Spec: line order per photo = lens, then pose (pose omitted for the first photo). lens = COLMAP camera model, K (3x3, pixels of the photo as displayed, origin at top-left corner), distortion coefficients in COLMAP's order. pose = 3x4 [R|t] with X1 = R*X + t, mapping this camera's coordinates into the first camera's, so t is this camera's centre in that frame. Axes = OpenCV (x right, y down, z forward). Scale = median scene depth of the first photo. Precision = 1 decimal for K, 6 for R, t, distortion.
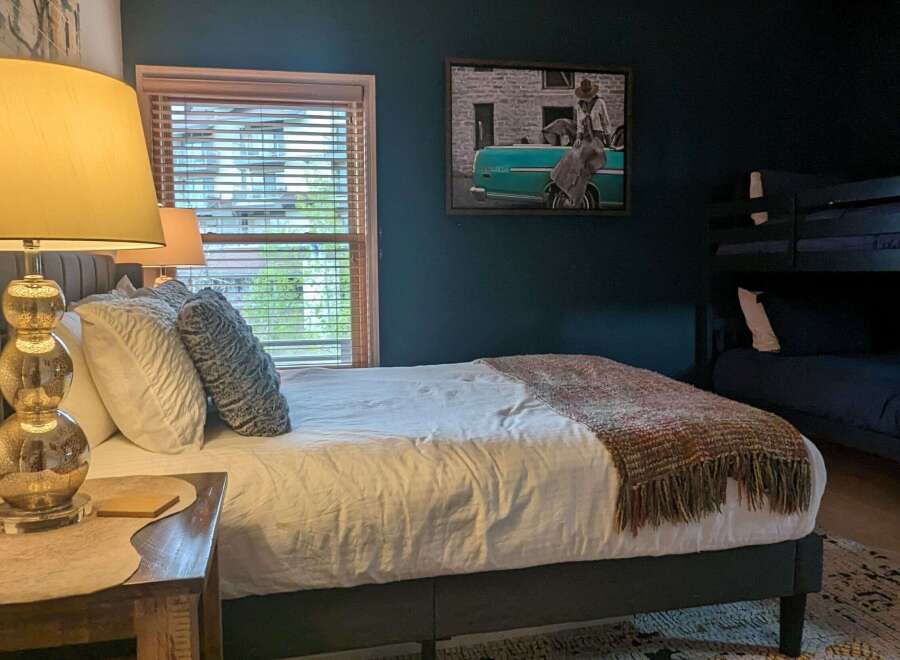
lens RADIAL K [[750.4, 0, 445.7], [0, 750.4, 332.2], [0, 0, 1]] dist [-0.000603, -0.011171]
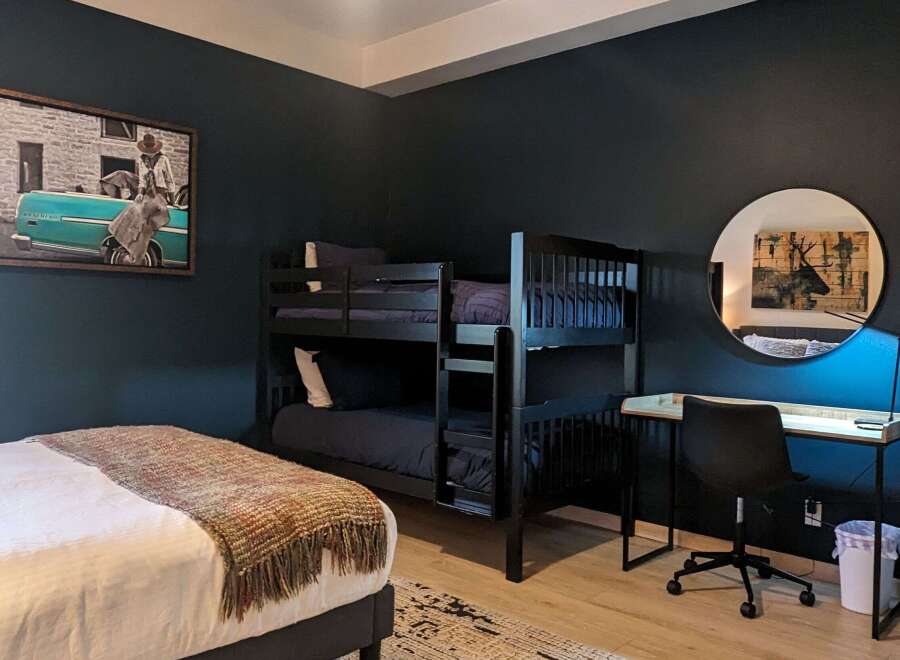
lens RADIAL K [[750.4, 0, 447.5], [0, 750.4, 327.8], [0, 0, 1]] dist [-0.000603, -0.011171]
pose [[0.823879, 0.019394, 0.566434, -0.042295], [0.015124, 0.998306, -0.056179, -0.026994], [-0.566564, 0.054851, 0.822190, -0.005274]]
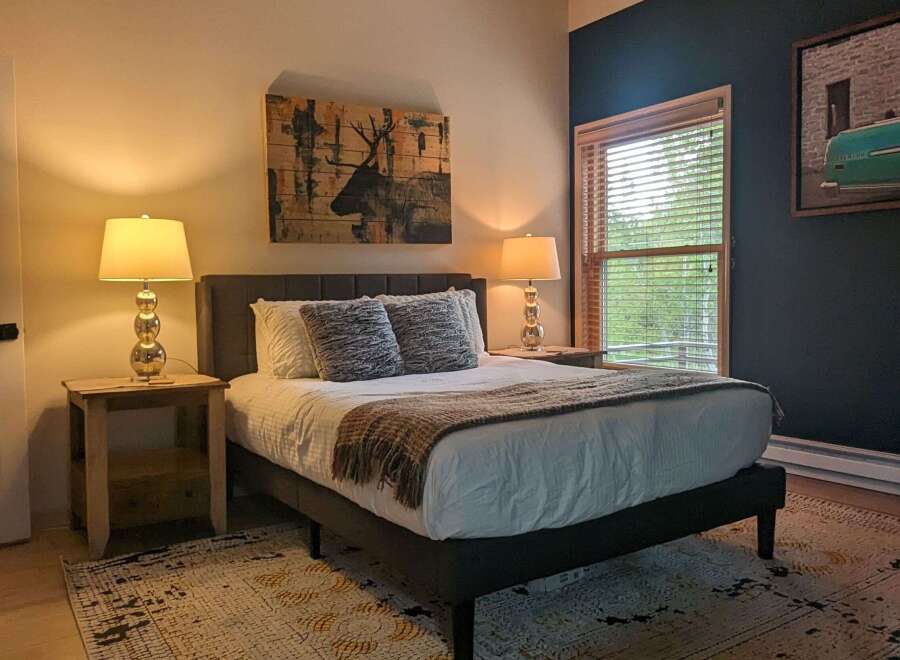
lens RADIAL K [[750.4, 0, 450.0], [0, 750.4, 330.9], [0, 0, 1]] dist [-0.000603, -0.011171]
pose [[0.368055, 0.056237, -0.928102, 0.696615], [-0.064288, 0.997320, 0.034937, -0.026978], [0.927579, 0.046807, 0.370684, 0.298650]]
